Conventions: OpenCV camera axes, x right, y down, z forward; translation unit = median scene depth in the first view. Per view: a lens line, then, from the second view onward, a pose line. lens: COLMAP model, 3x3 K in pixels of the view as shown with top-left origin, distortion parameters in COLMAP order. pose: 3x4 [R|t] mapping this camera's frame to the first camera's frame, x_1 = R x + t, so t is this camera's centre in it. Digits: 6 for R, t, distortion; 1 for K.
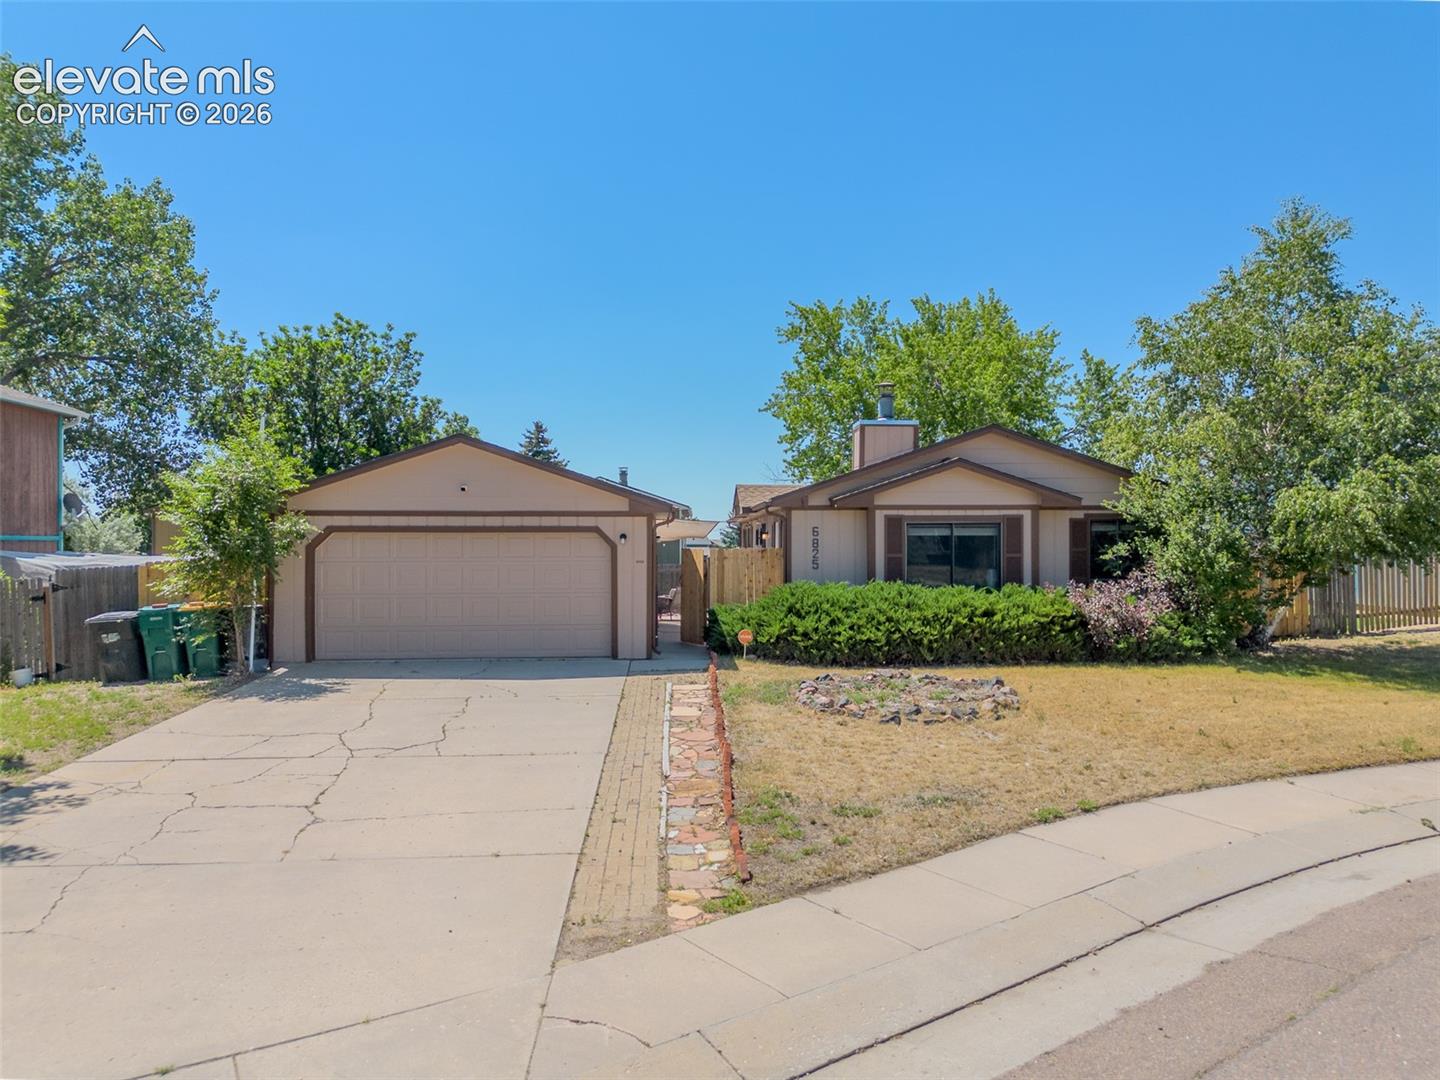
lens RADIAL K [[1074.5, 0, 716.1], [0, 1074.5, 538.7], [0, 0, 1]] dist [0.052292, -0.042761]
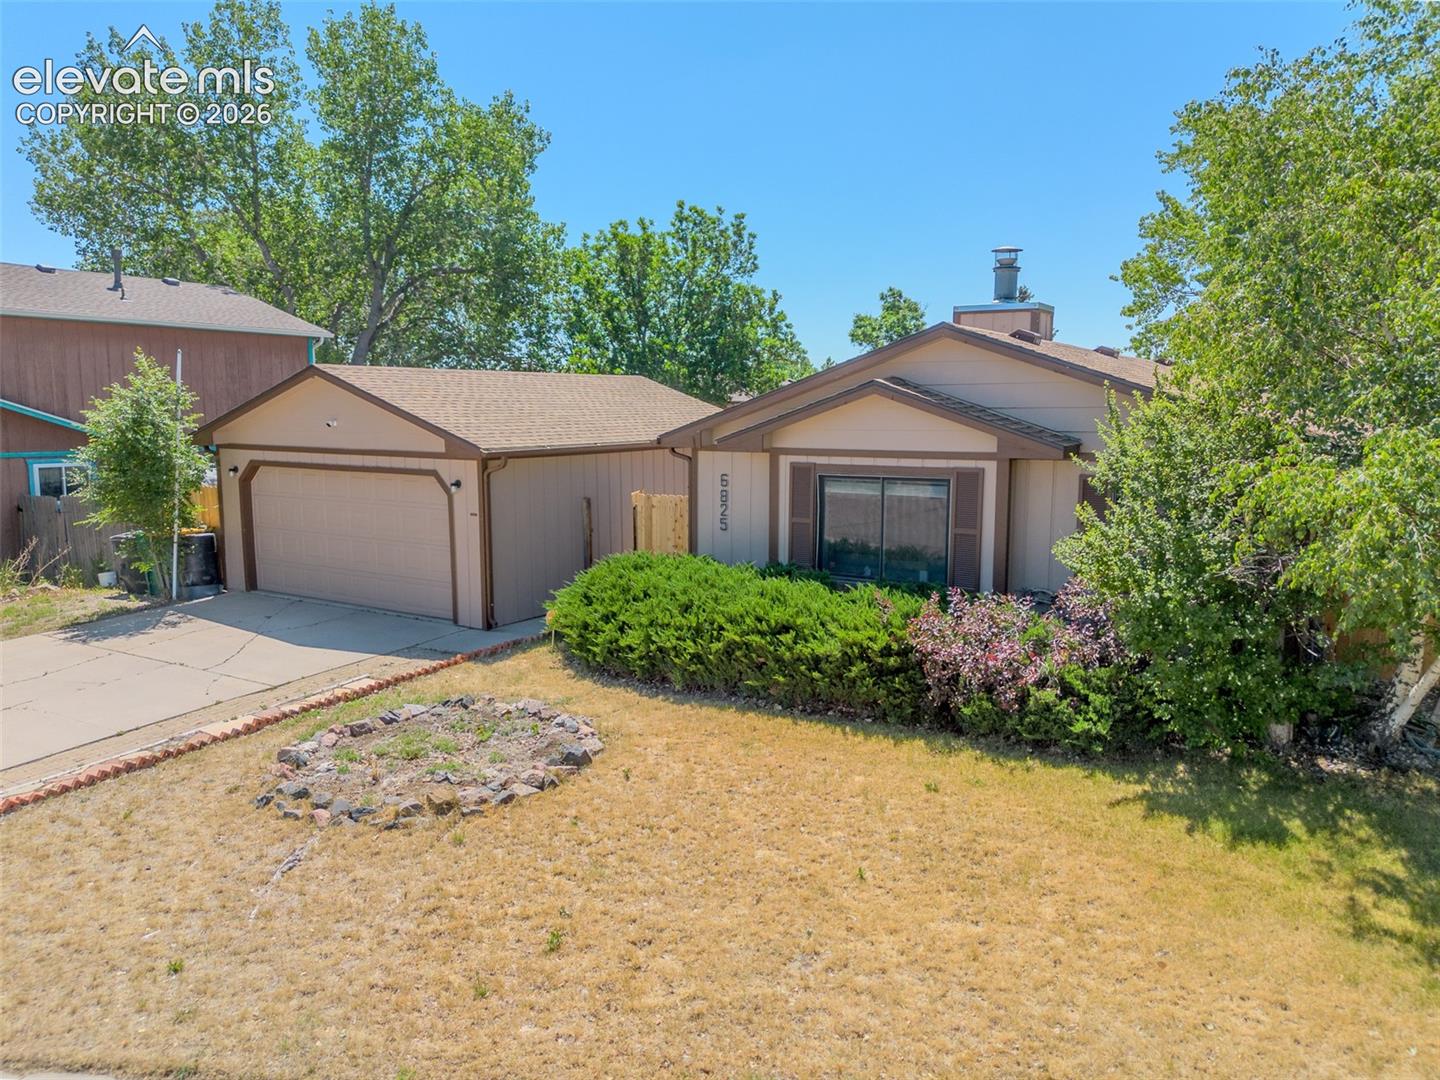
lens RADIAL K [[1074.5, 0, 717.4], [0, 1074.5, 543.0], [0, 0, 1]] dist [0.052292, -0.042761]
pose [[0.809584, 0.077235, -0.581901, 0.531162], [0.001124, 0.991101, 0.133111, -0.063255], [0.587003, -0.108419, 0.802292, 0.403017]]
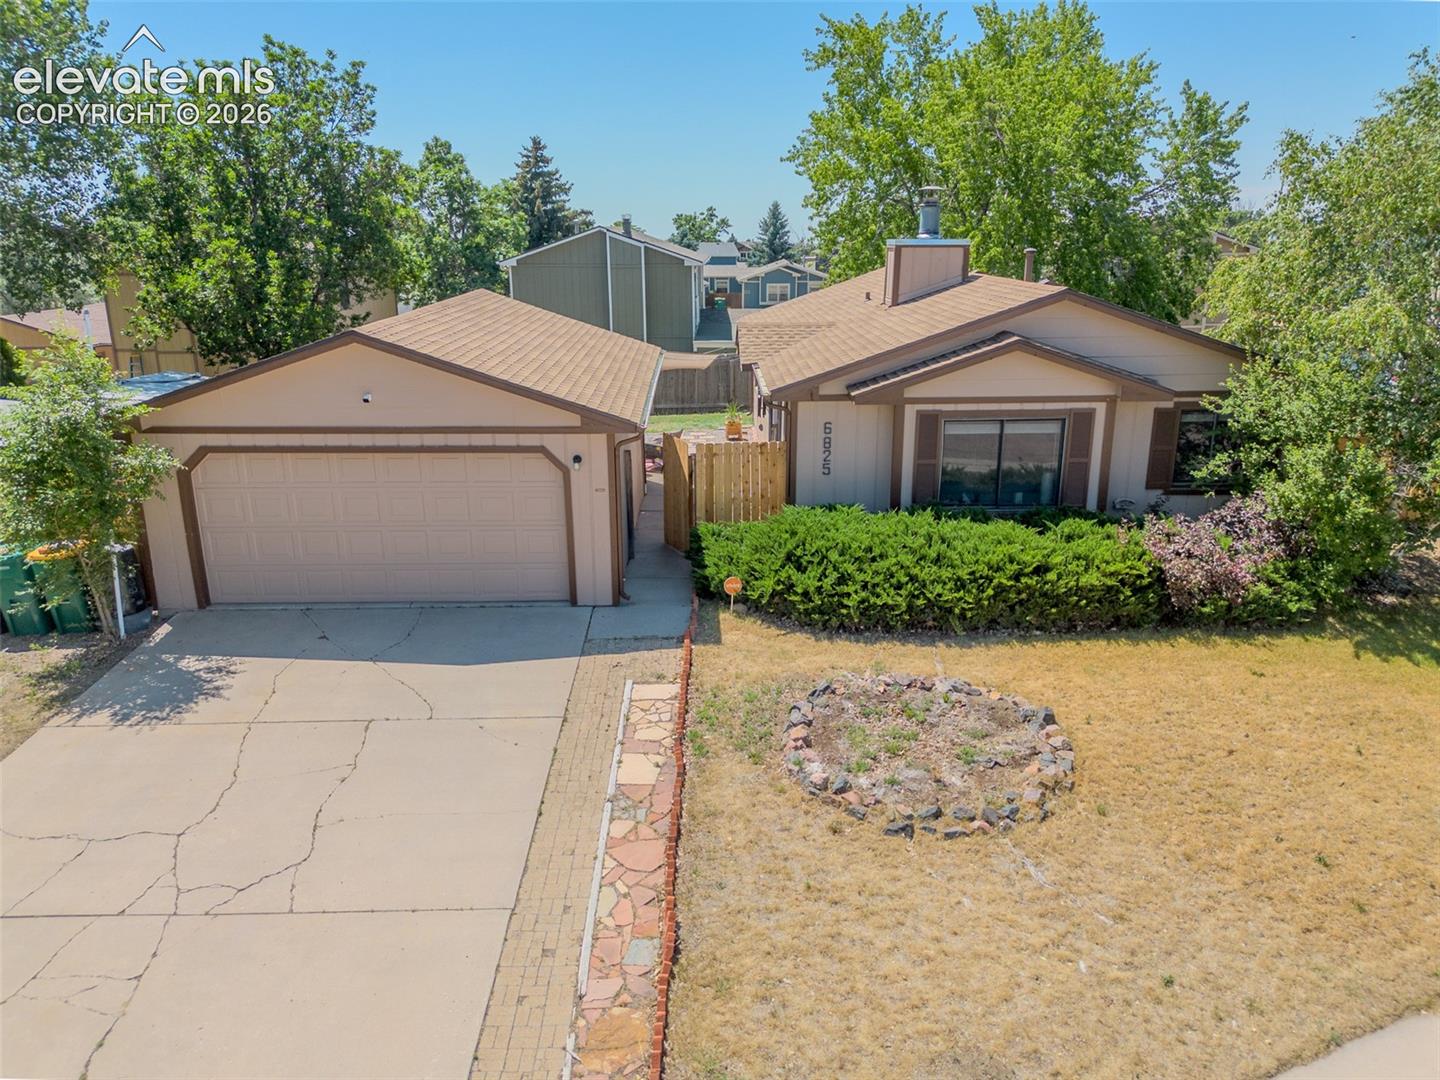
lens RADIAL K [[1074.5, 0, 717.5], [0, 1074.5, 546.0], [0, 0, 1]] dist [0.052292, -0.042761]
pose [[0.999508, 0.006677, -0.030632, 0.036840], [0.002592, 0.956114, 0.292982, -0.157748], [0.031244, -0.292917, 0.955627, 0.218752]]
